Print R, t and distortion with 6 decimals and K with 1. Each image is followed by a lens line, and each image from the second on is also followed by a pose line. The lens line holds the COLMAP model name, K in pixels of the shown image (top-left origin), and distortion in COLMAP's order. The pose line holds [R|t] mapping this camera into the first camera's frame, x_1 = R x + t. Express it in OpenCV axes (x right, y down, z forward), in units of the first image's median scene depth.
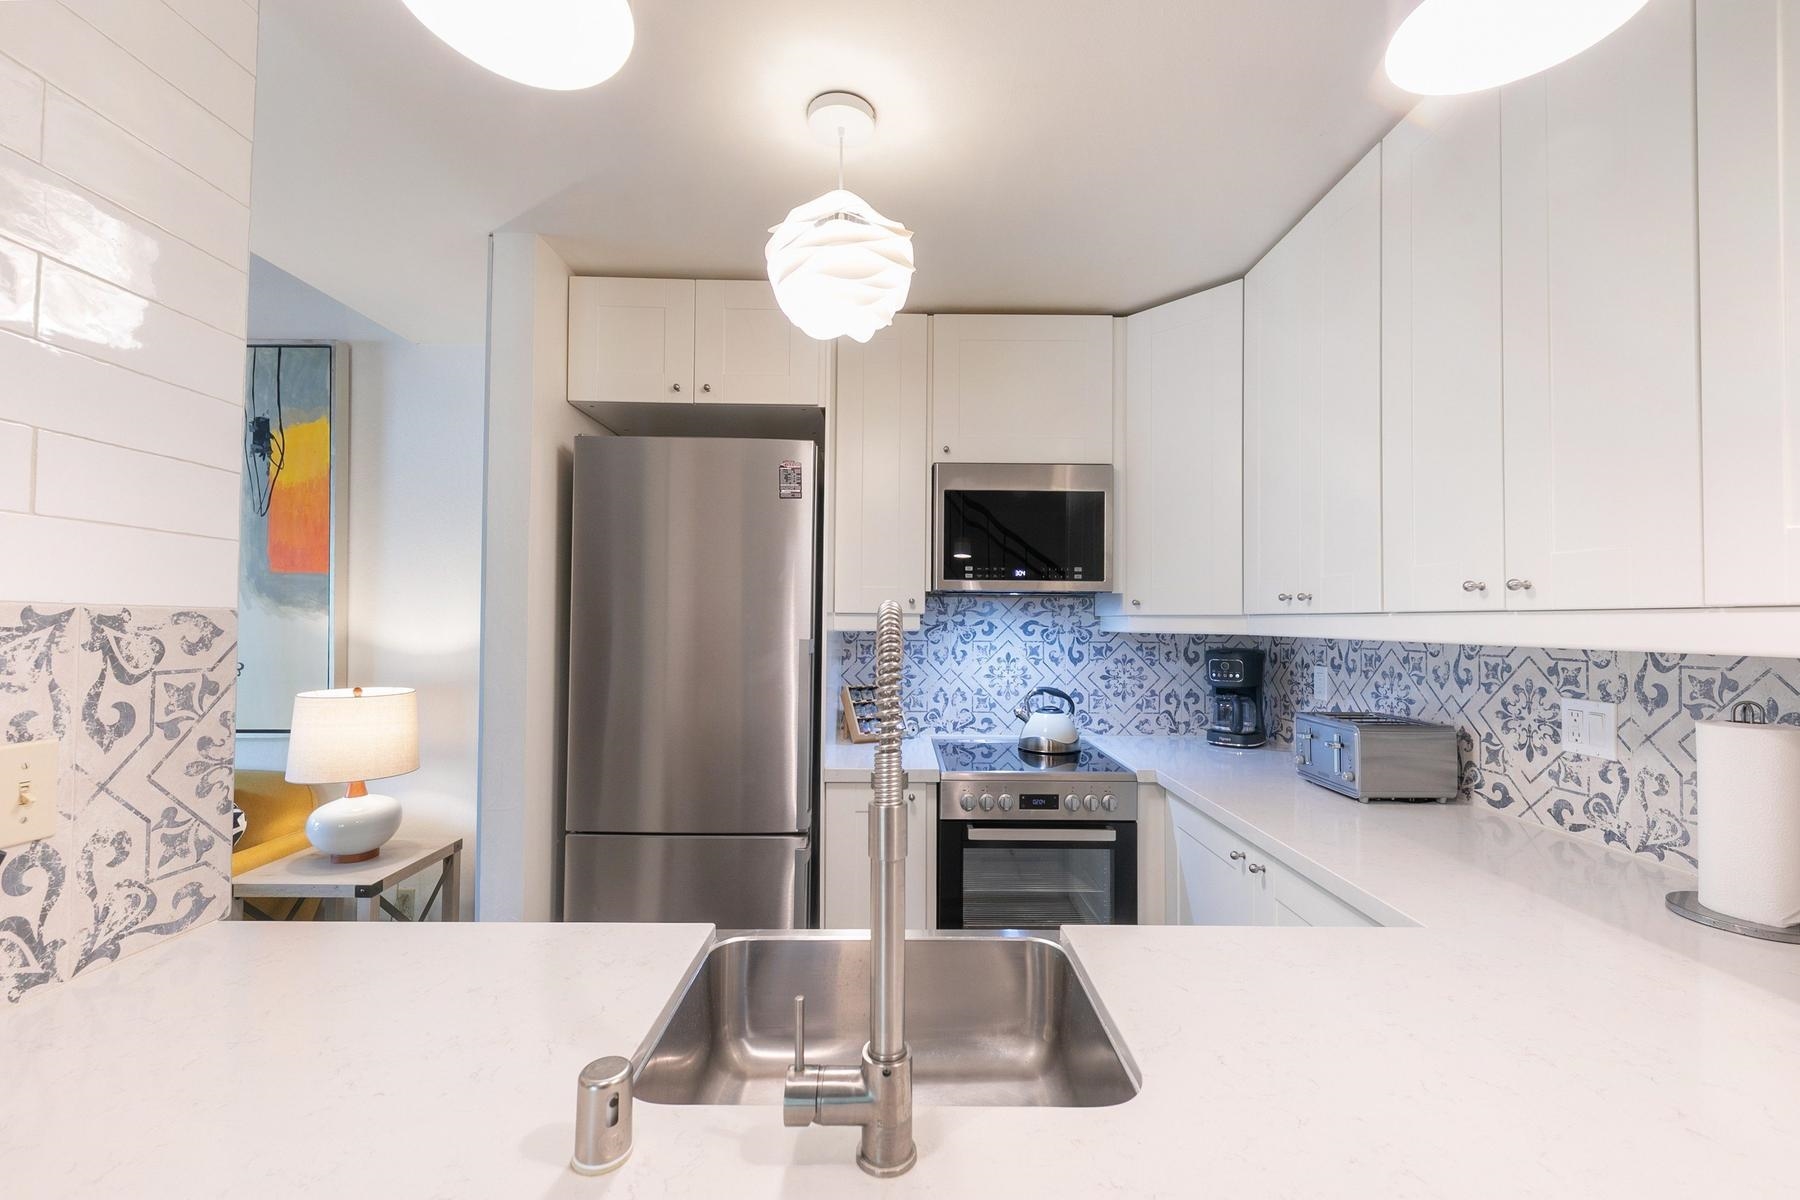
lens RADIAL K [[722.3, 0, 893.6], [0, 722.3, 603.9], [0, 0, 1]] dist [-0.000645, -0.000304]
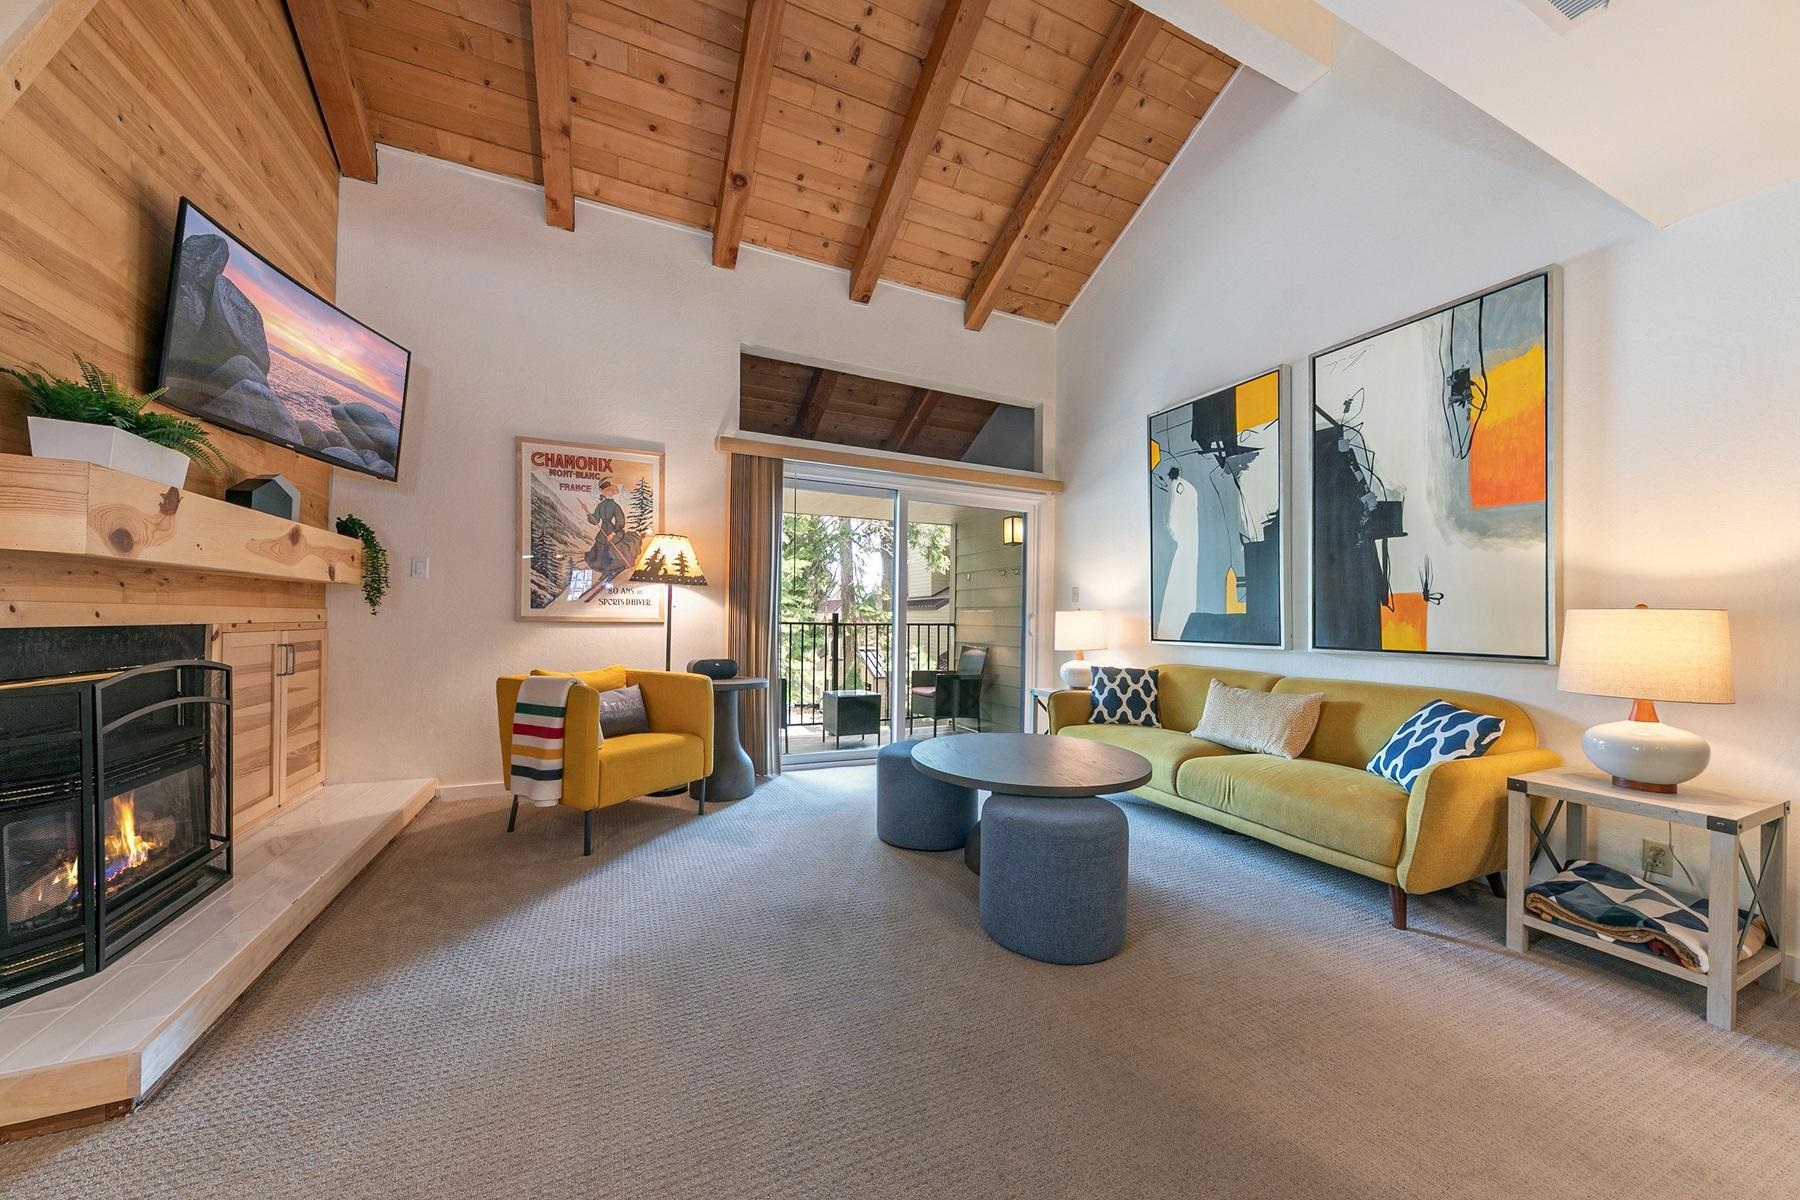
lens RADIAL K [[631.9, 0, 905.7], [0, 631.9, 622.6], [0, 0, 1]] dist [0.011212, -0.003436]
pose [[0.422964, 0.003716, -0.906139, -0.536033], [0.005237, 0.999965, 0.006545, 0.172558], [0.906131, -0.007514, 0.422930, -0.258212]]
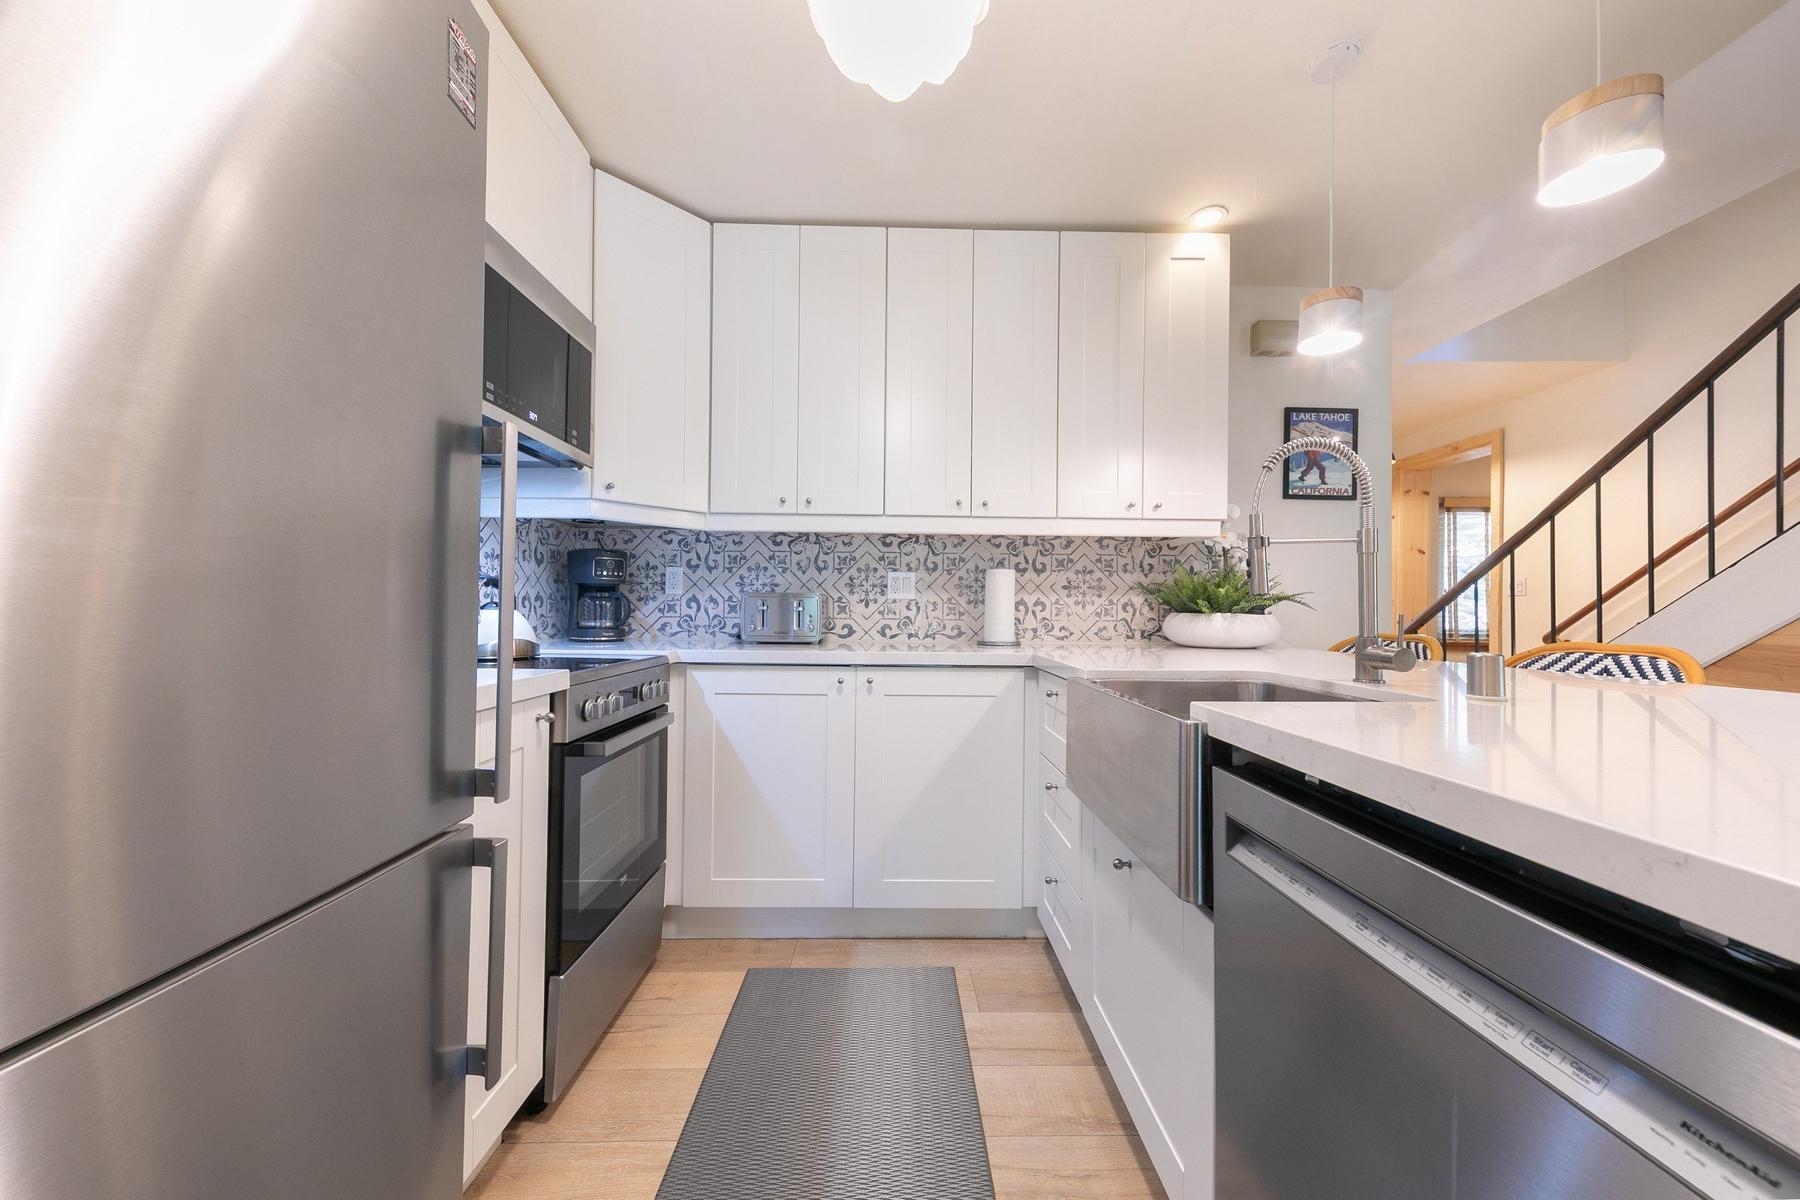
lens RADIAL K [[631.9, 0, 895.8], [0, 631.9, 614.8], [0, 0, 1]] dist [0.011212, -0.003436]
pose [[-0.010480, -0.008009, 0.999913, -0.651110], [-0.033560, 0.999407, 0.007653, 0.193665], [-0.999382, -0.033477, -0.010743, 0.828837]]
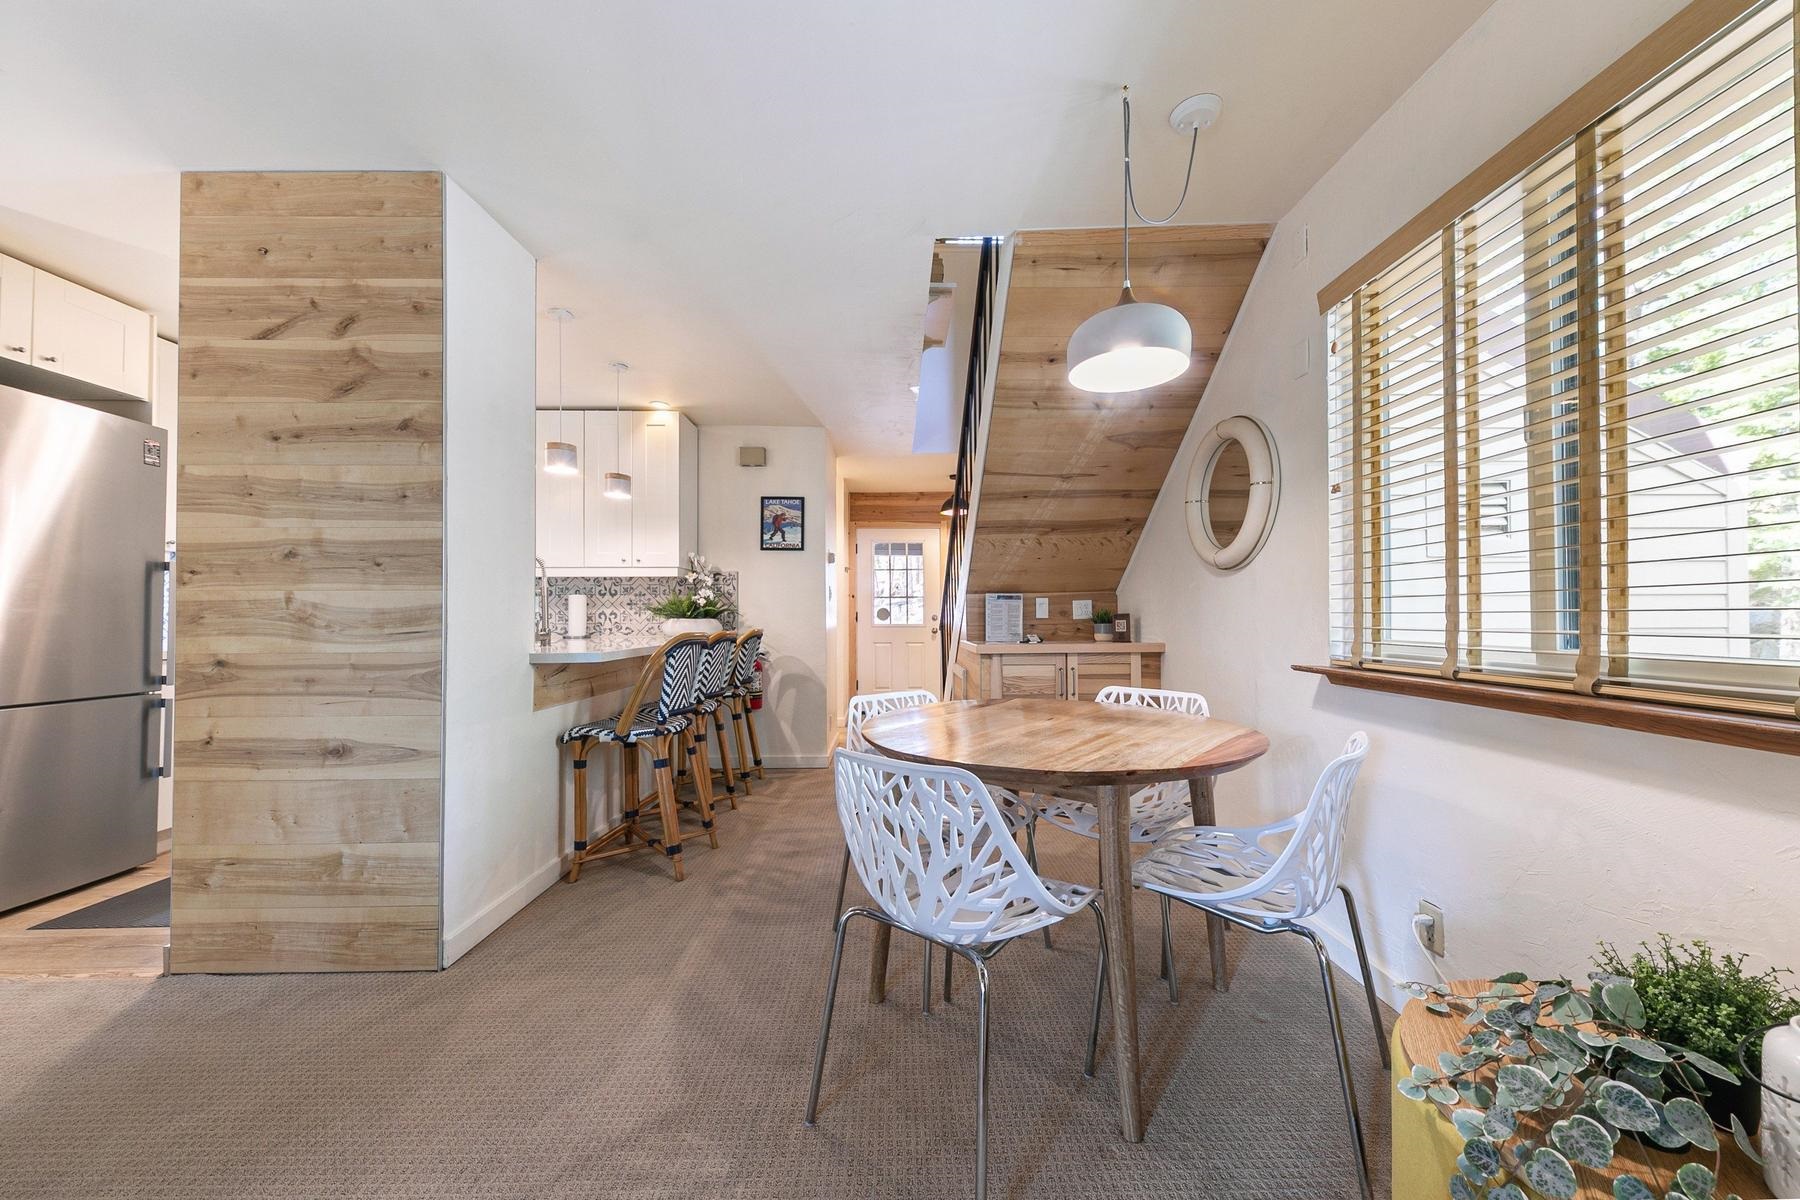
lens RADIAL K [[631.9, 0, 885.6], [0, 631.9, 609.0], [0, 0, 1]] dist [0.011212, -0.003436]
pose [[-0.000034, 0.005459, 0.999985, -1.680721], [-0.023478, 0.999709, -0.005458, 0.137990], [-0.999724, -0.023477, 0.000094, -0.586875]]
